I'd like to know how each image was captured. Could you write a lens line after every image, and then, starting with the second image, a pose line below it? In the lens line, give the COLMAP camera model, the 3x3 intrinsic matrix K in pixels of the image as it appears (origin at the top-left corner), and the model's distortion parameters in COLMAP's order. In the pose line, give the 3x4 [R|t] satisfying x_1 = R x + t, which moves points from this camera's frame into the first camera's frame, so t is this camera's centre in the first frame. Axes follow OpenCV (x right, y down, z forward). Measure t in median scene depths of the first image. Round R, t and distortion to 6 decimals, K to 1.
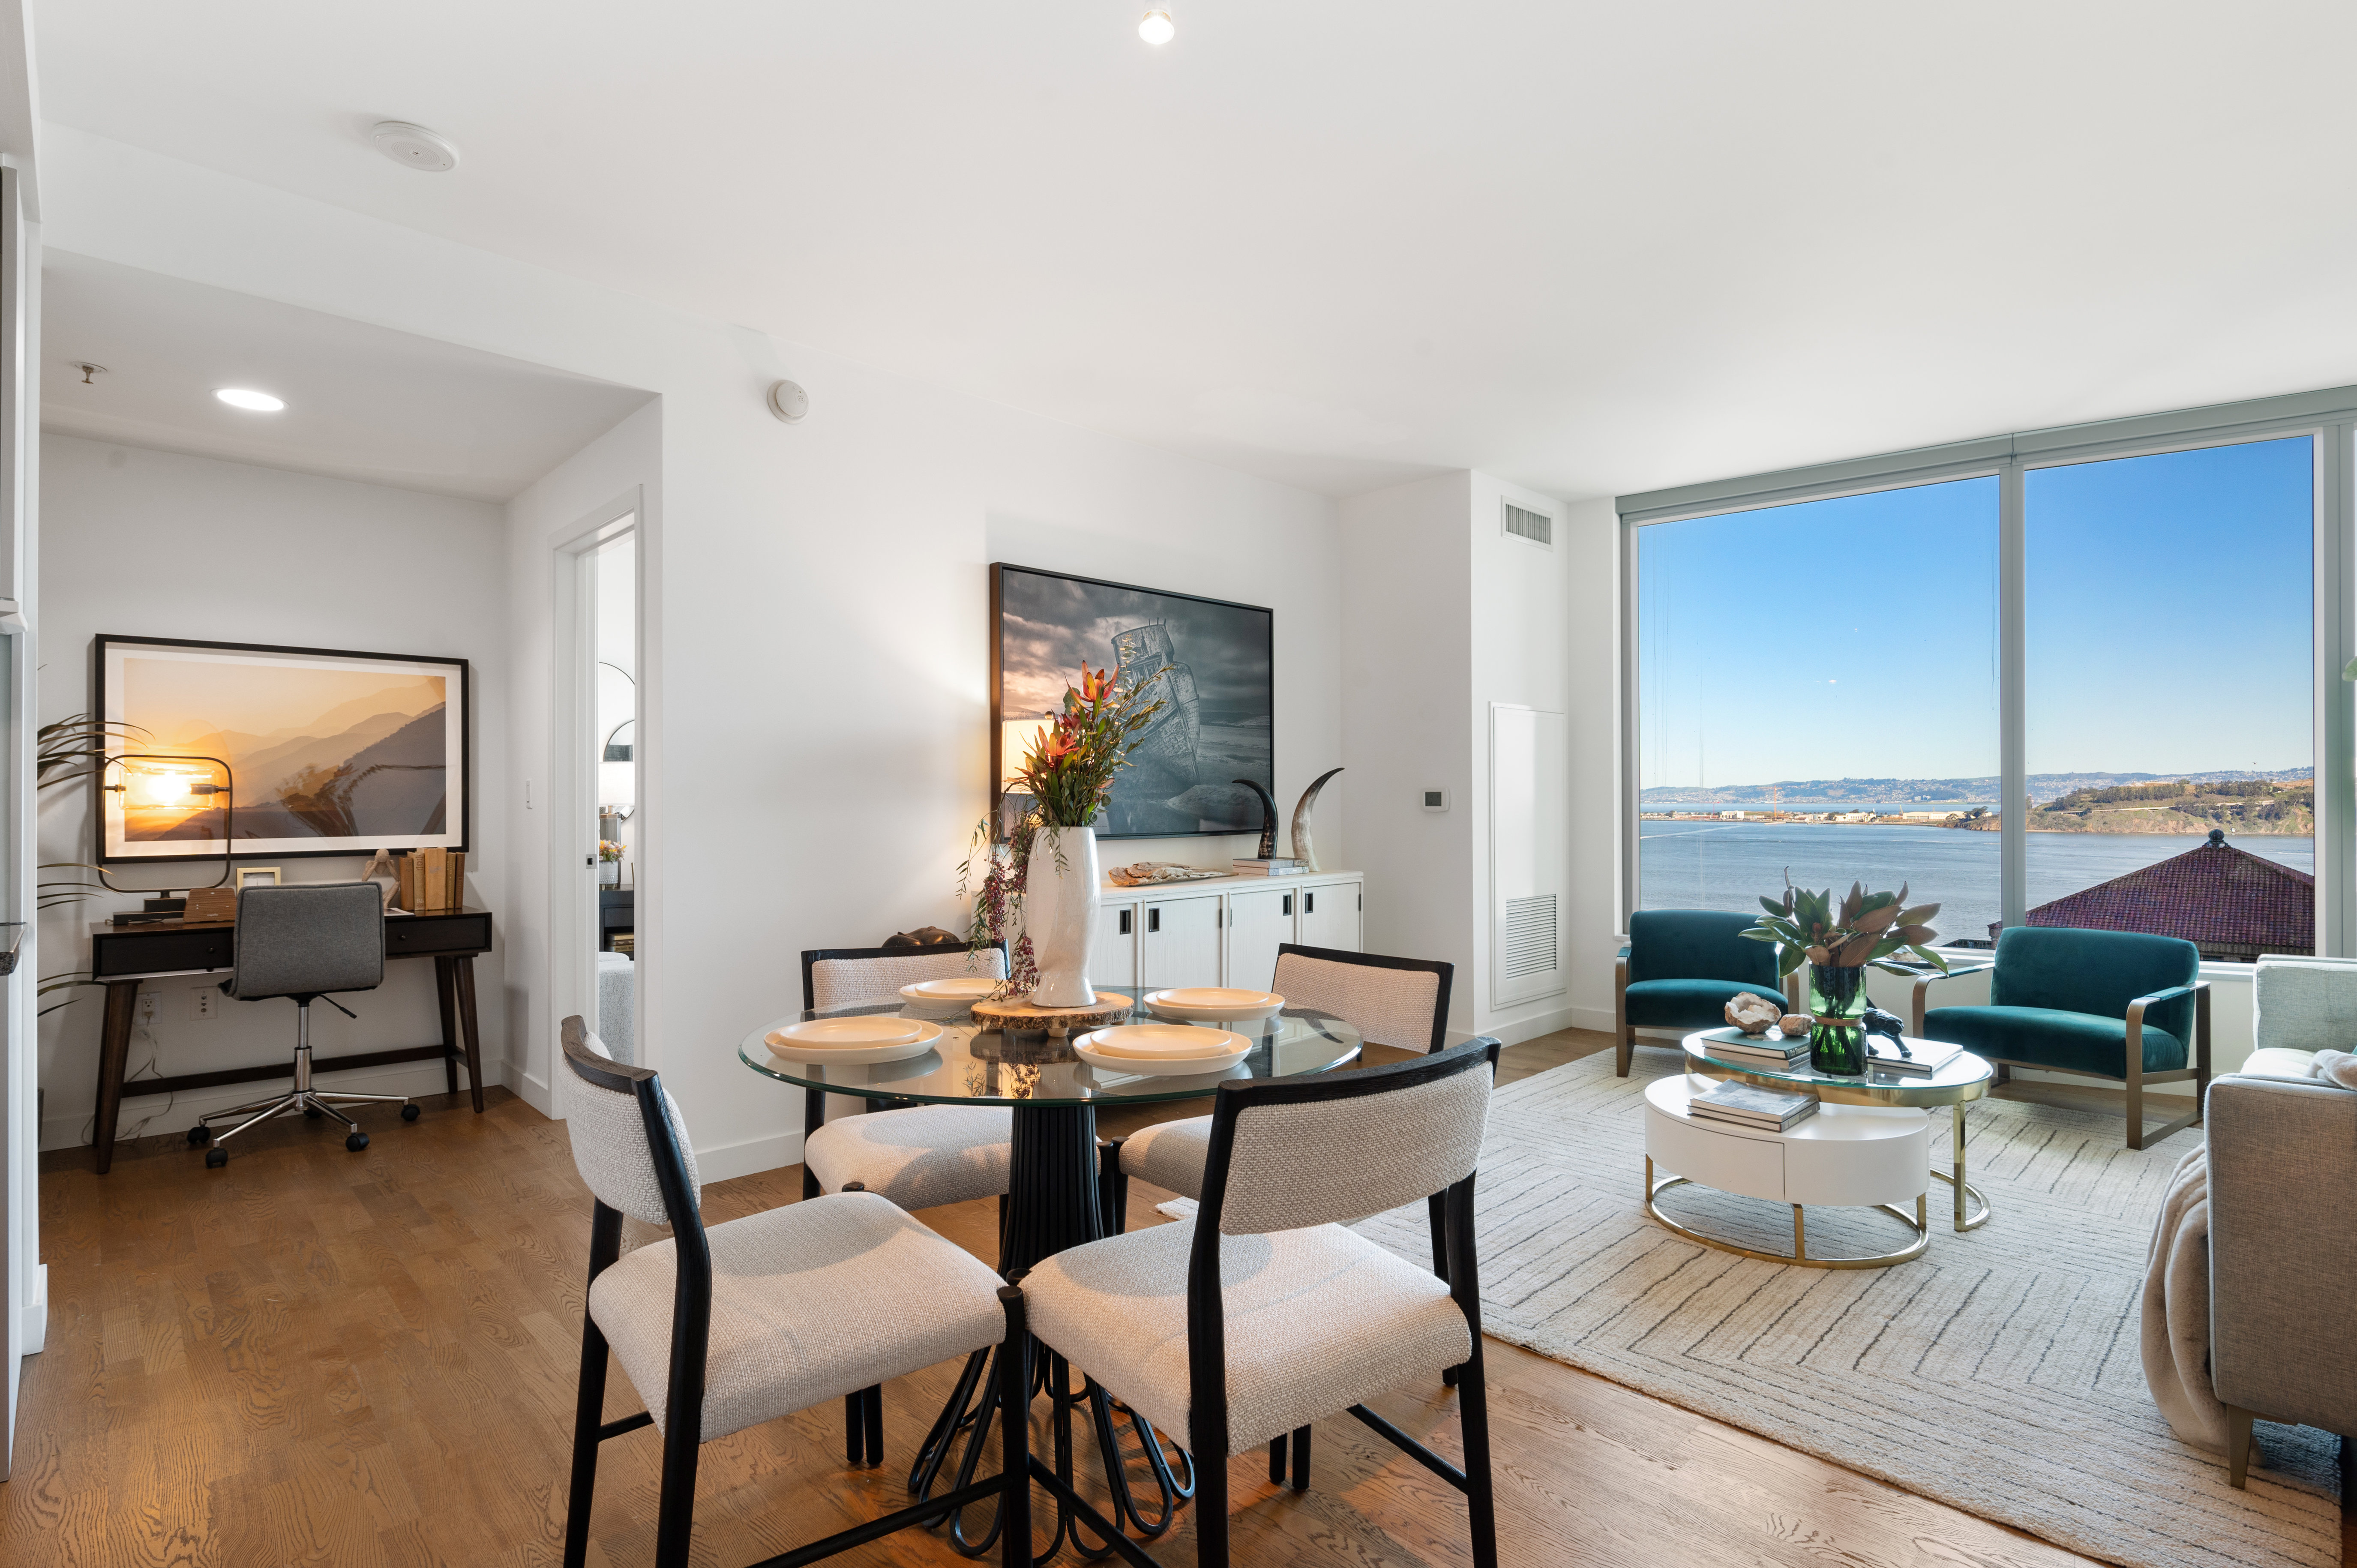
lens RADIAL K [[1107.8, 0, 1202.4], [0, 1107.8, 800.0], [0, 0, 1]] dist [0.000720, -0.001144]
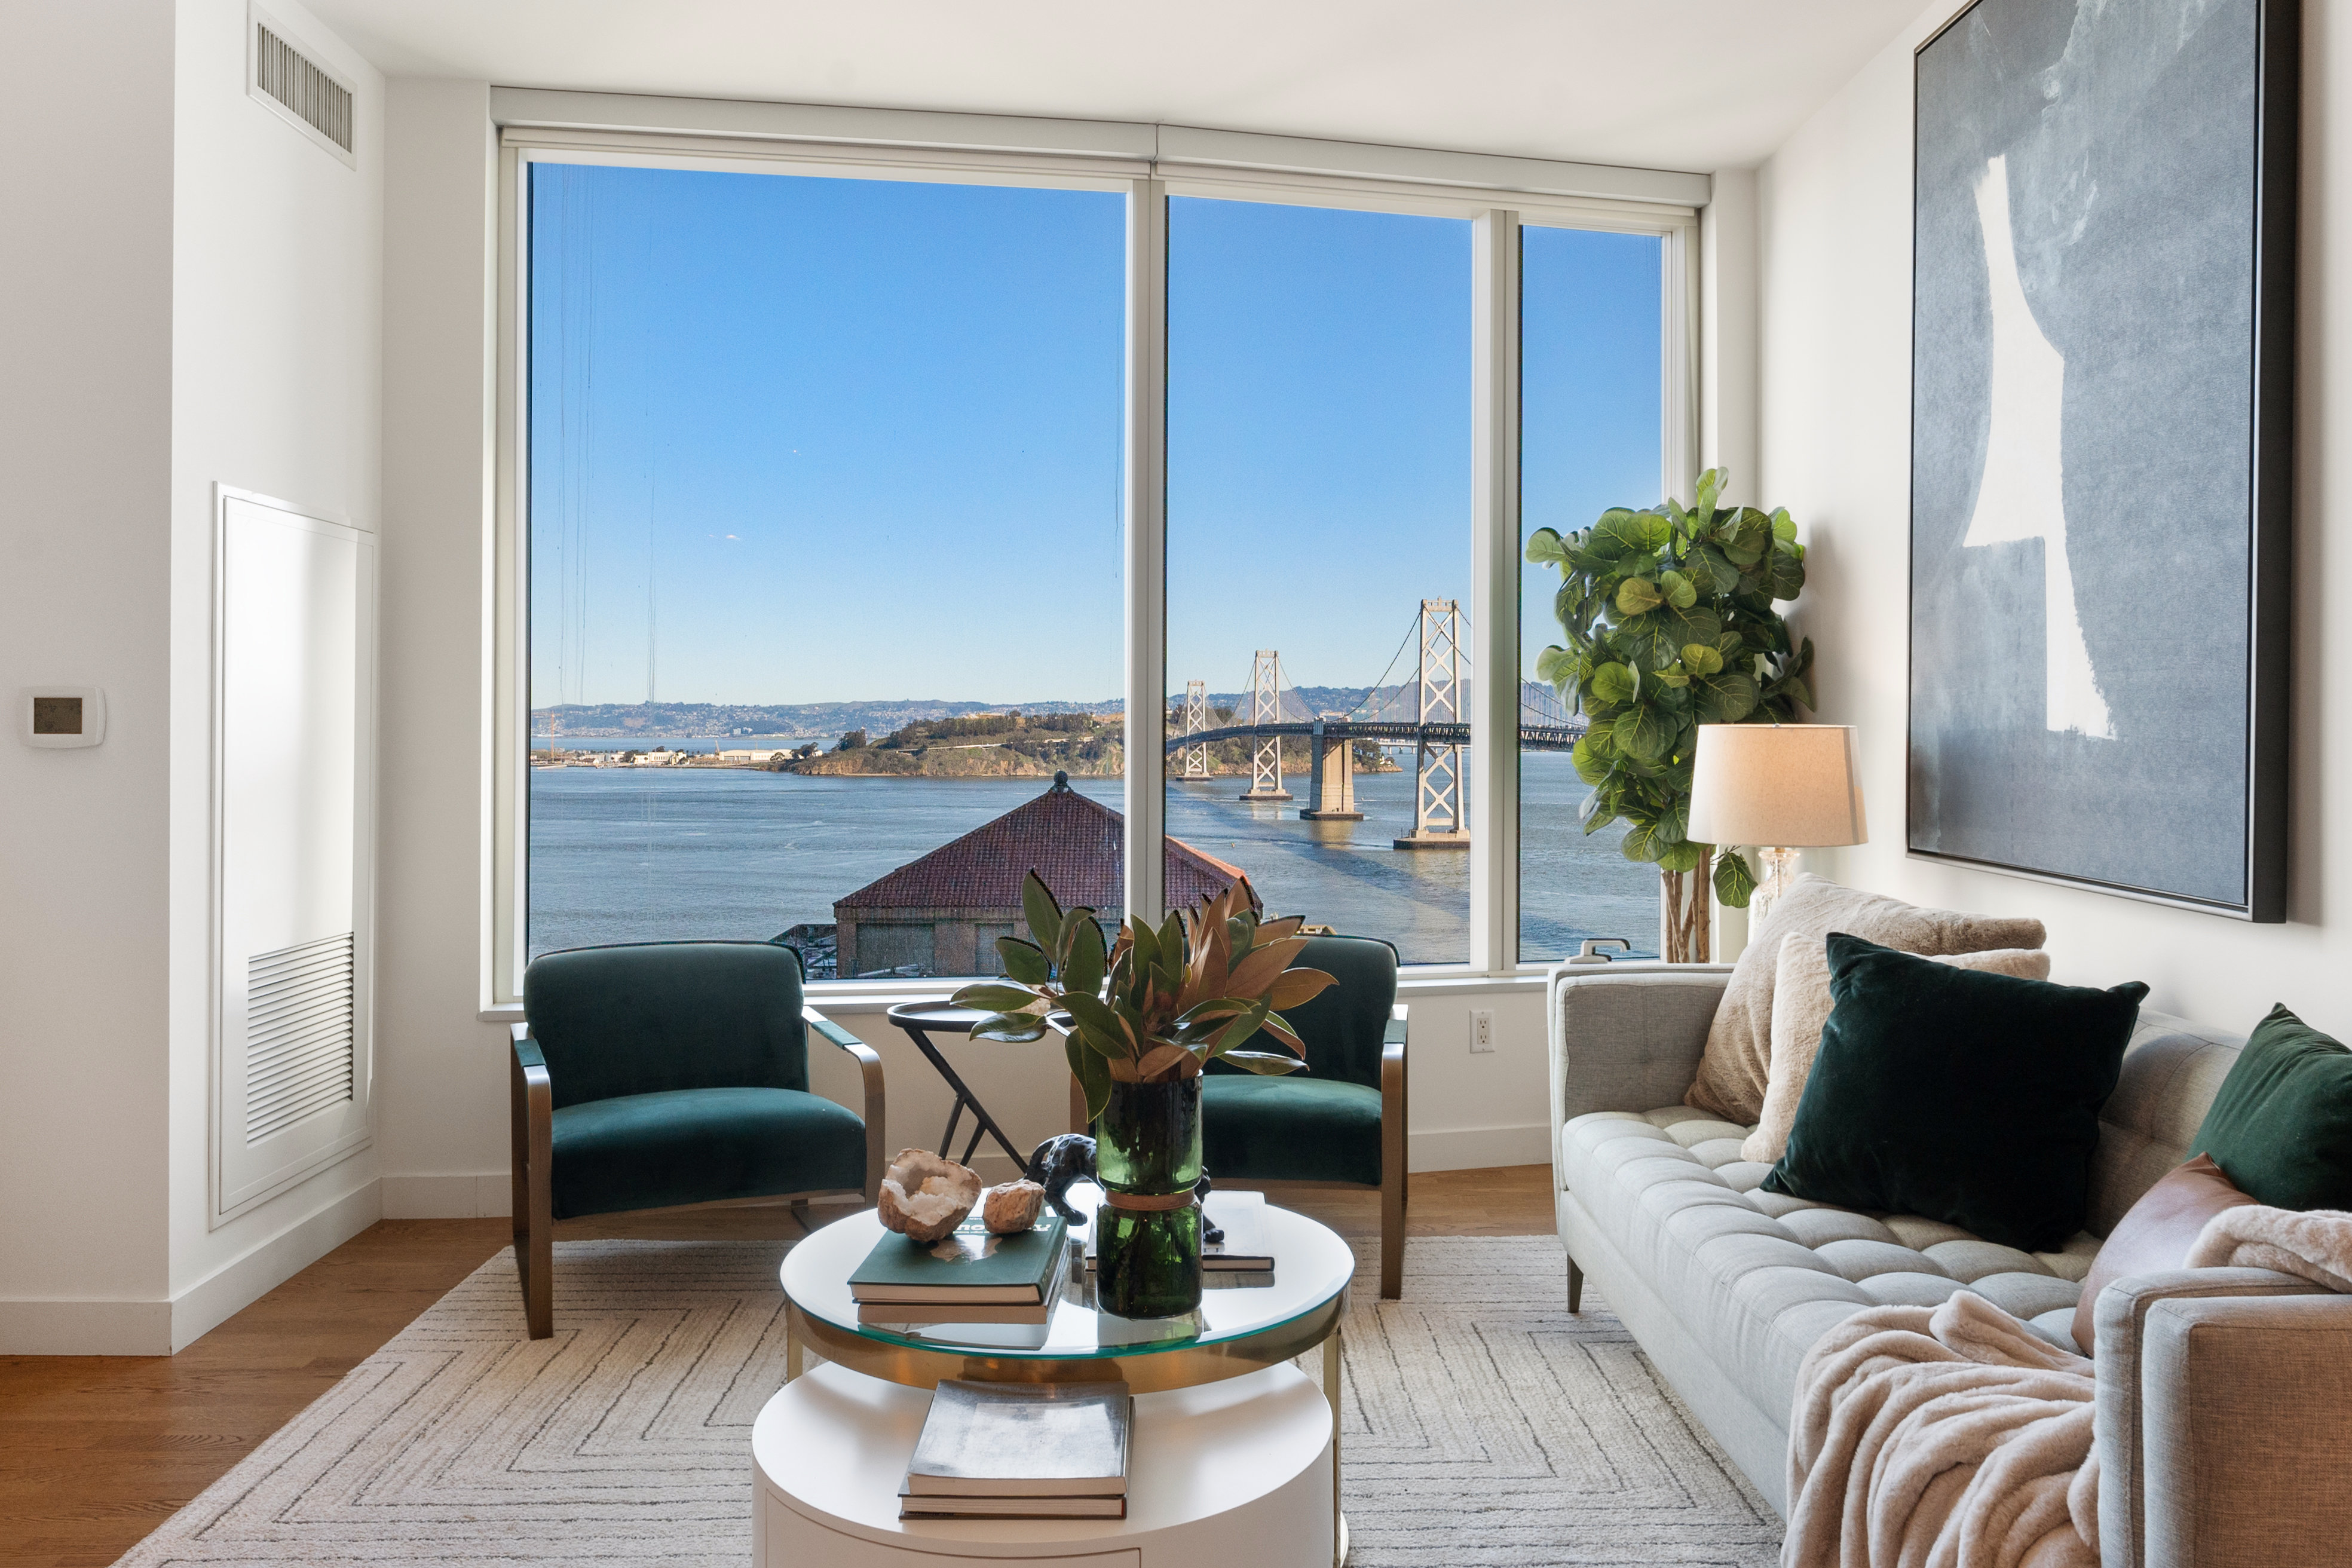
lens RADIAL K [[1784.9, 0, 1145.7], [0, 1784.9, 714.9], [0, 0, 1]] dist [0.005304, -0.009539]
pose [[0.697611, 0.012506, 0.716368, 0.026615], [-0.005500, 0.999912, -0.012100, 0.004428], [-0.716456, 0.004501, 0.697618, 0.305321]]
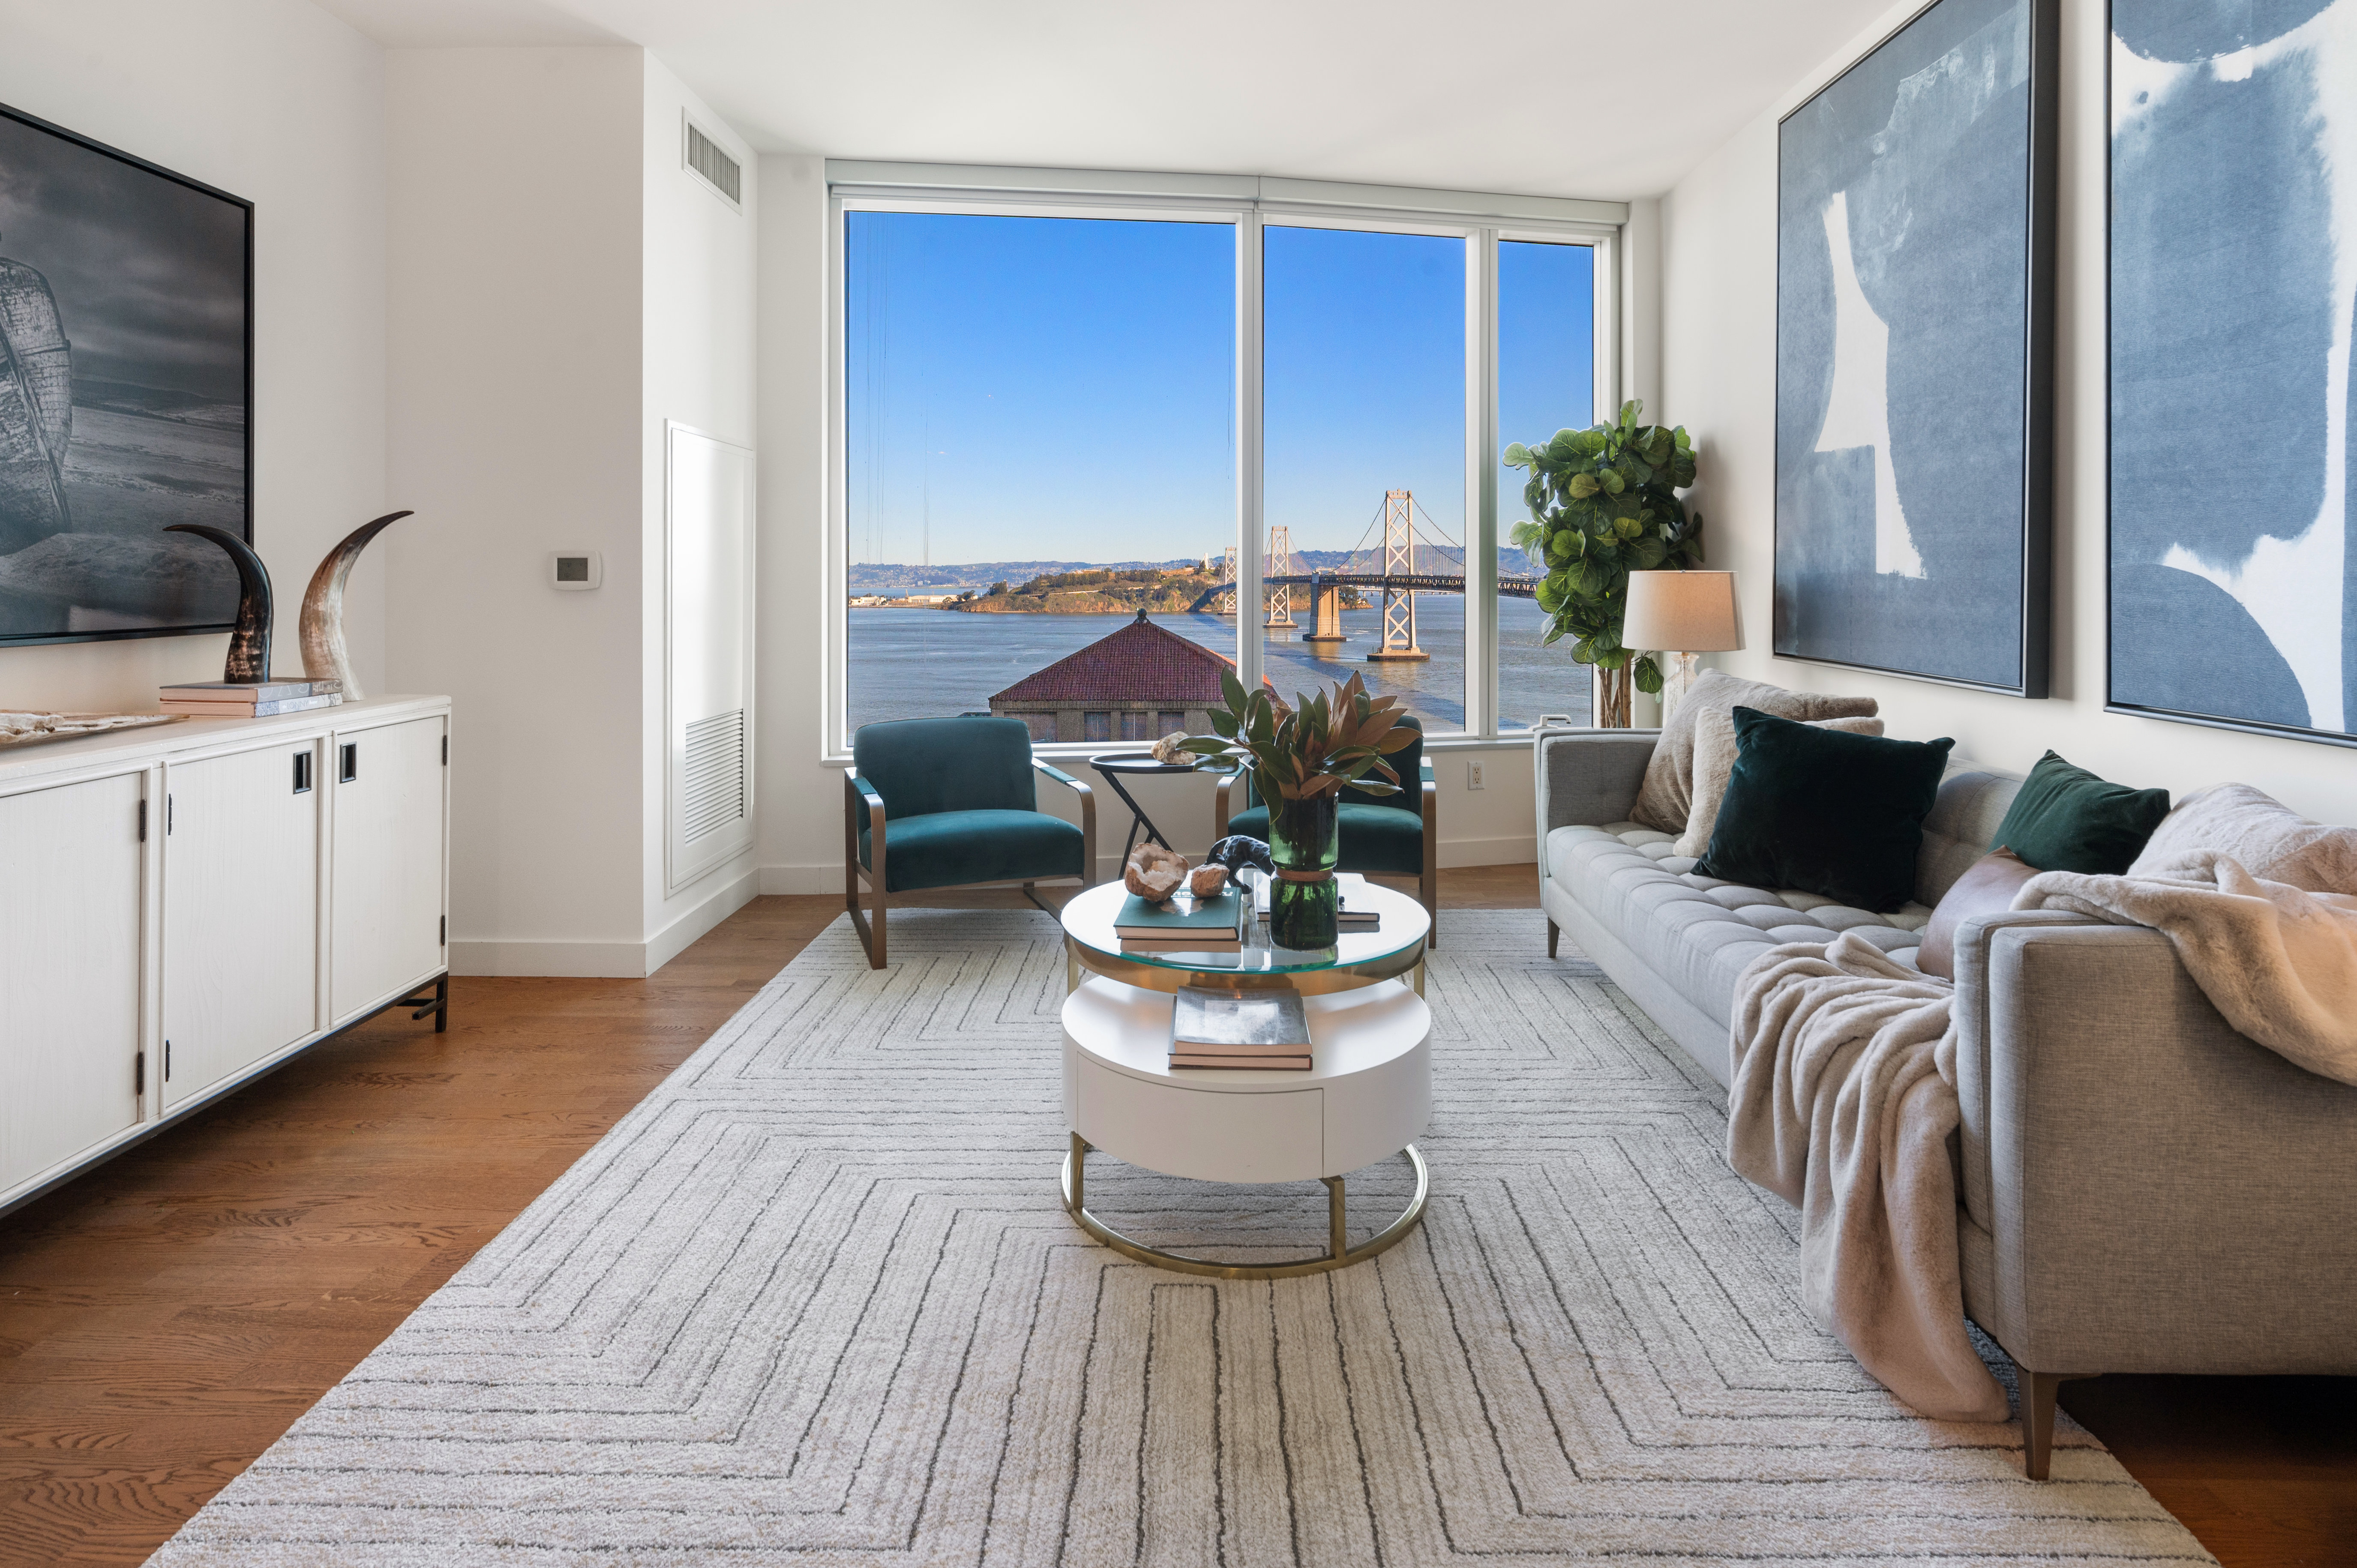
lens RADIAL K [[1215.8, 0, 1149.6], [0, 1215.8, 576.6], [0, 0, 1]] dist [-0.001960, 0.001054]
pose [[0.724769, 0.006145, 0.688964, -0.025811], [-0.002102, 0.999975, -0.006708, 0.007495], [-0.688988, 0.003413, 0.724764, 0.314500]]
